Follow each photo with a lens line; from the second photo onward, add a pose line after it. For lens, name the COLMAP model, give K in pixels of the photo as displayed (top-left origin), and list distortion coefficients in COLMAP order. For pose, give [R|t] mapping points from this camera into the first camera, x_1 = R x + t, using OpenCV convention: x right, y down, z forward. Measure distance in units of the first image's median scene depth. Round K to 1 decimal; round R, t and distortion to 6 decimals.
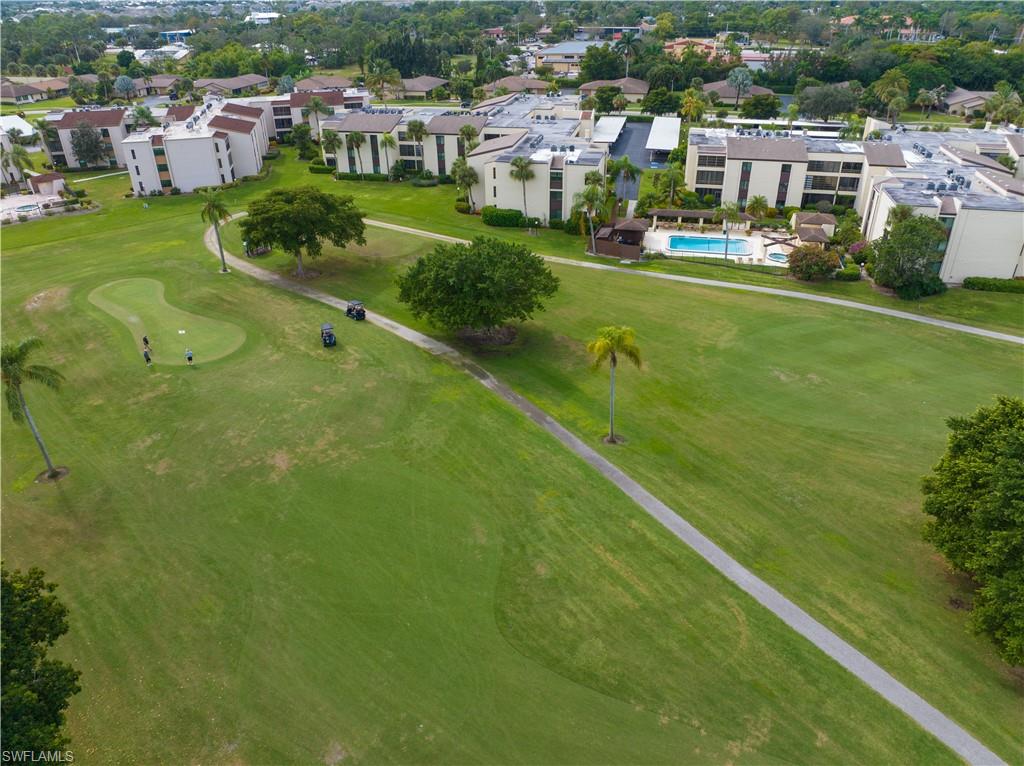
lens RADIAL K [[723.1, 0, 512.0], [0, 723.1, 383.0], [0, 0, 1]] dist [-0.037039, 0.001905]
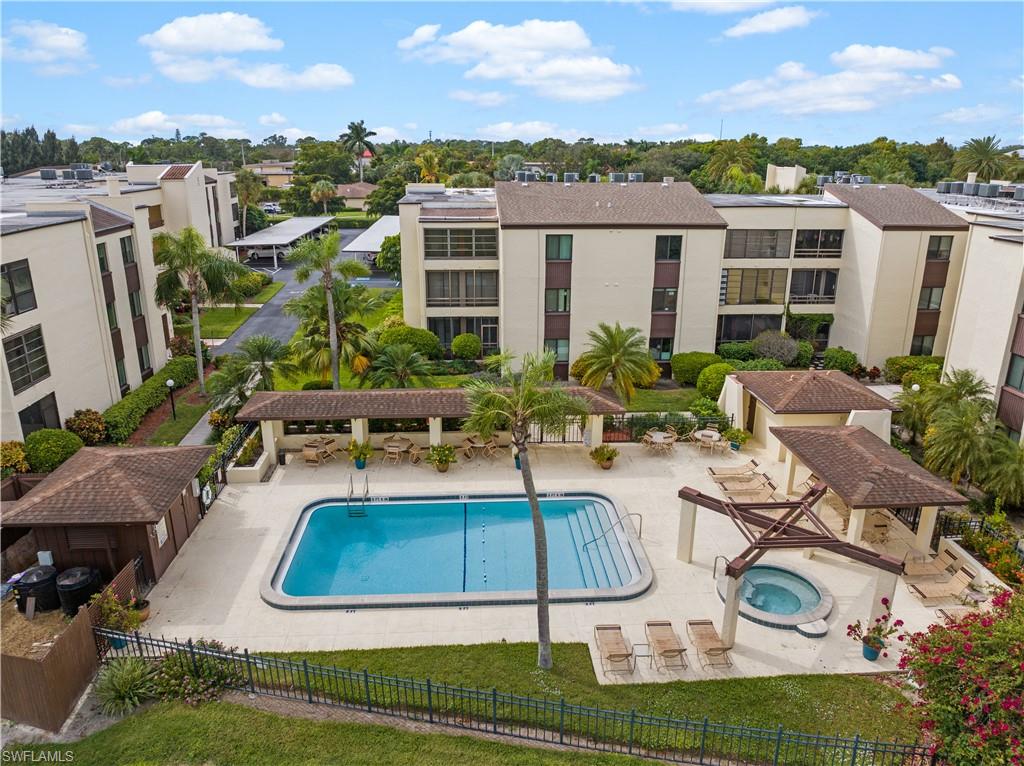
lens RADIAL K [[723.1, 0, 512.0], [0, 723.1, 383.0], [0, 0, 1]] dist [-0.037039, 0.001905]
pose [[0.960790, -0.071389, 0.267929, 0.211405], [0.122854, 0.975865, -0.180537, -0.181544], [-0.248574, 0.206374, 0.946372, 0.702044]]
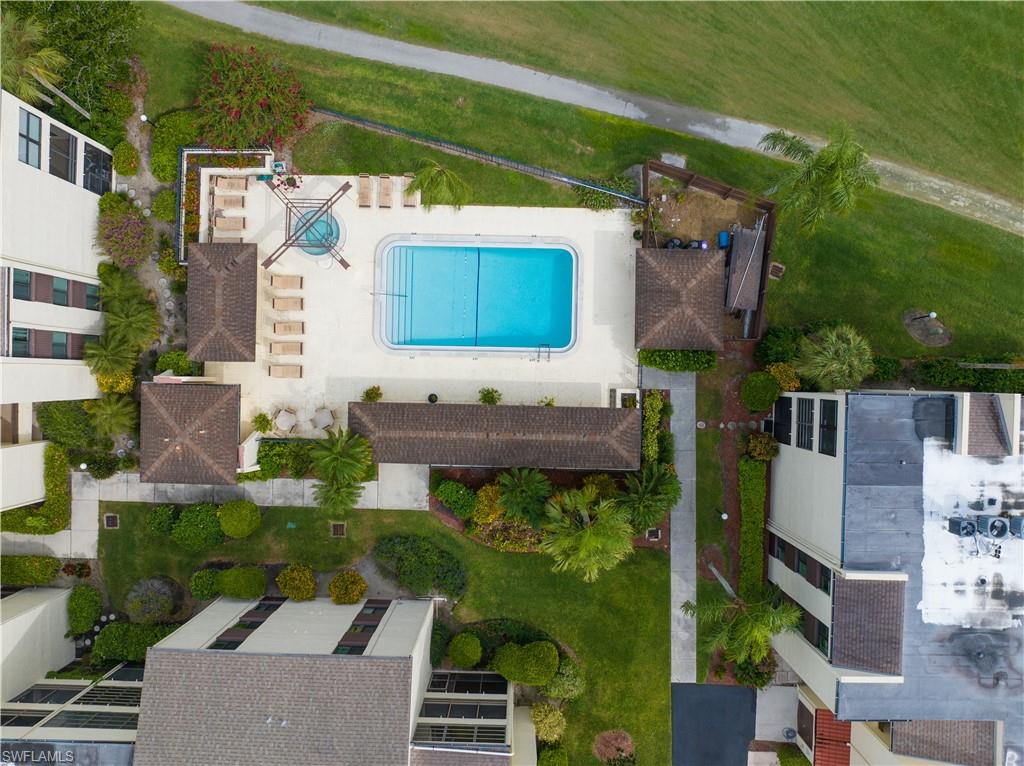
lens RADIAL K [[723.1, 0, 512.0], [0, 723.1, 383.0], [0, 0, 1]] dist [-0.037039, 0.001905]
pose [[-0.977895, 0.207383, 0.026701, 0.233084], [-0.072072, -0.454181, 0.887989, -0.531671], [0.196281, 0.866436, 0.459089, 0.790193]]
